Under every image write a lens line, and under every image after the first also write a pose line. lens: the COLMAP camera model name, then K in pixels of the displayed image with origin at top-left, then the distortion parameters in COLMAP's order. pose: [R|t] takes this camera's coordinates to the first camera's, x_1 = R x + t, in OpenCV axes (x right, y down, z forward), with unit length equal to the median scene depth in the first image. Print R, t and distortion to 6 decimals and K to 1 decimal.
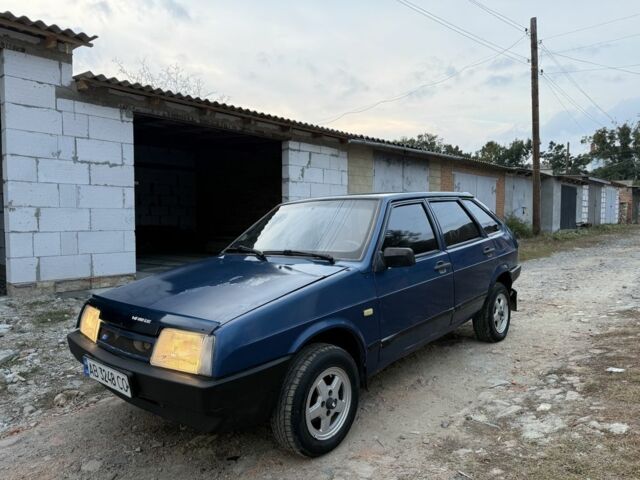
lens RADIAL K [[445.1, 0, 299.5], [0, 445.1, 240.4], [0, 0, 1]] dist [0.038341, -0.035681]
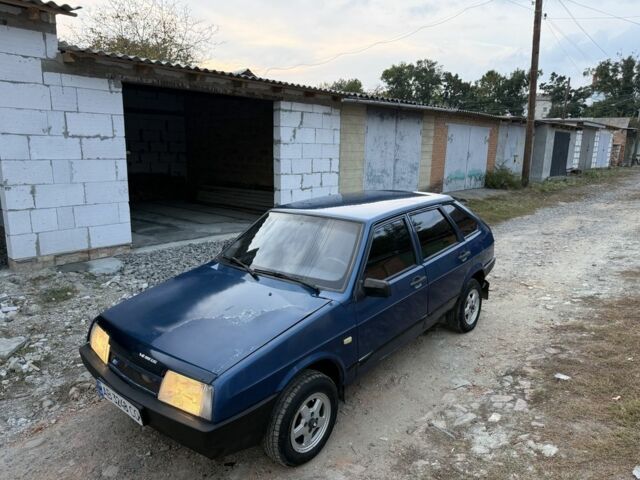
lens RADIAL K [[445.1, 0, 299.5], [0, 445.1, 240.4], [0, 0, 1]] dist [0.038341, -0.035681]
pose [[0.999775, 0.009884, 0.018747, 0.004024], [-0.012648, 0.988054, 0.153590, -0.128948], [-0.017005, -0.153793, 0.987957, -0.039302]]
